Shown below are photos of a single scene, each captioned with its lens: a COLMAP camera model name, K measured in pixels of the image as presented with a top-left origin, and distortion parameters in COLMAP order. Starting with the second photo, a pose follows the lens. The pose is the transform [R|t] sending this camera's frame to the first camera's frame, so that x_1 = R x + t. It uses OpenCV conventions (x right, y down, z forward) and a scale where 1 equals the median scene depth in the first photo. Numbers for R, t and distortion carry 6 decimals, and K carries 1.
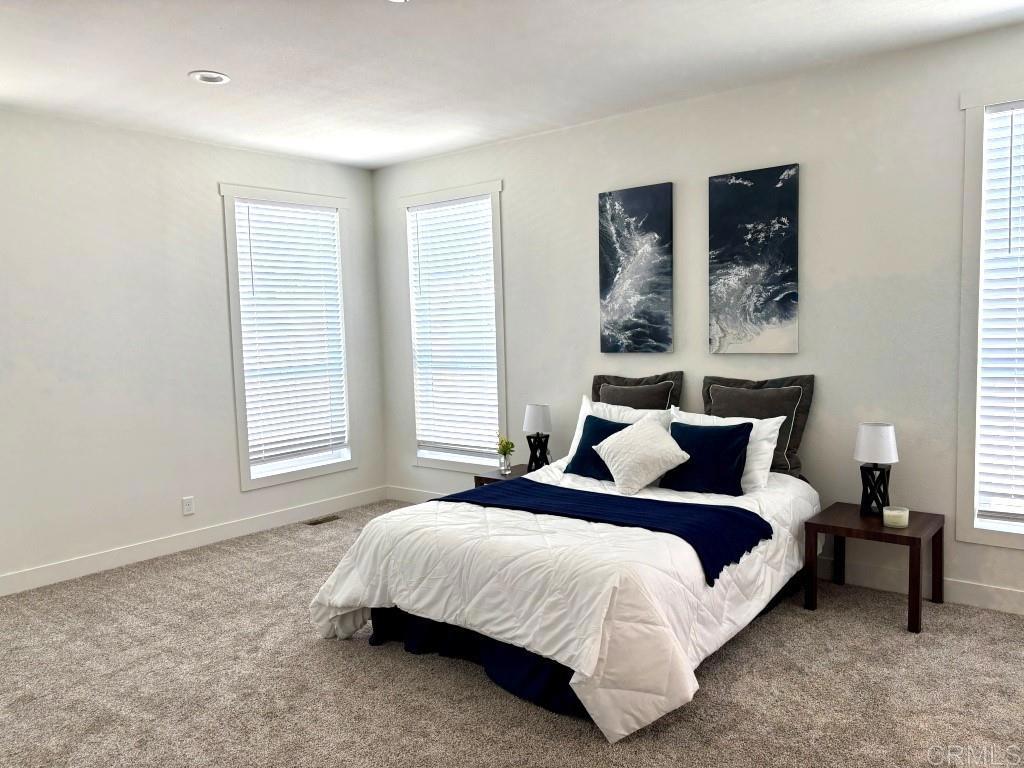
lens RADIAL K [[800.2, 0, 514.8], [0, 800.2, 389.8], [0, 0, 1]] dist [0.044047, -0.019556]
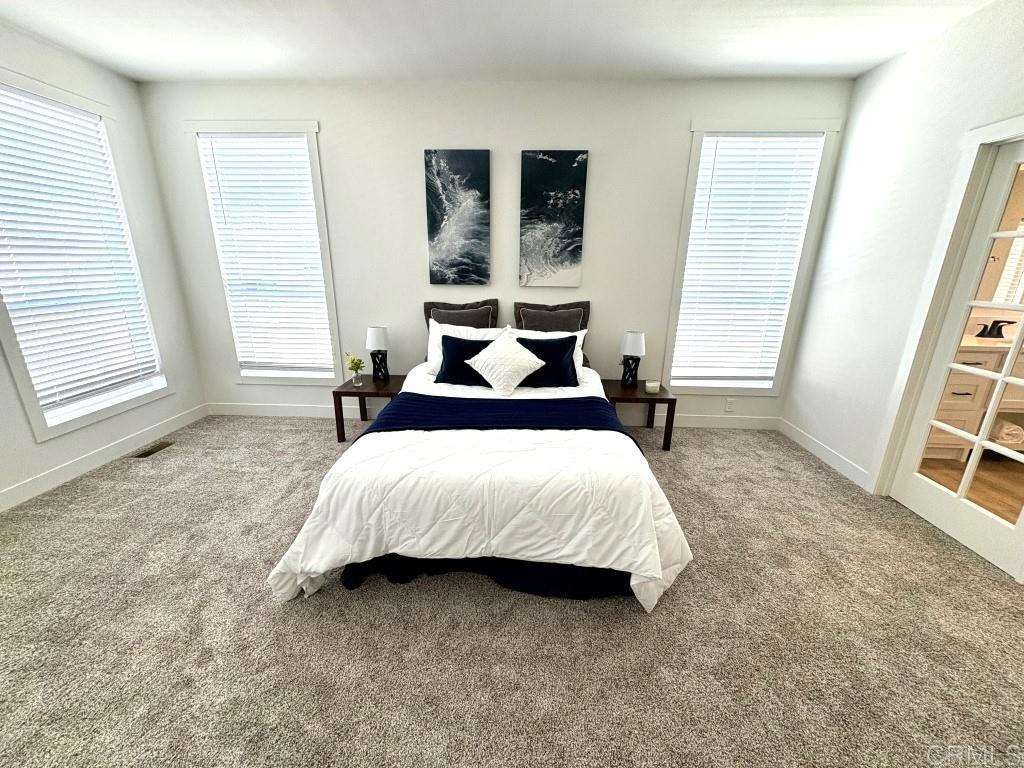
lens RADIAL K [[411.7, 0, 508.2], [0, 411.7, 383.6], [0, 0, 1]] dist [-0.000613, 0.001714]
pose [[0.792872, -0.135895, 0.594043, -0.239959], [0.016879, 0.979341, 0.201509, -0.024384], [-0.609155, -0.149744, 0.778786, 0.435196]]
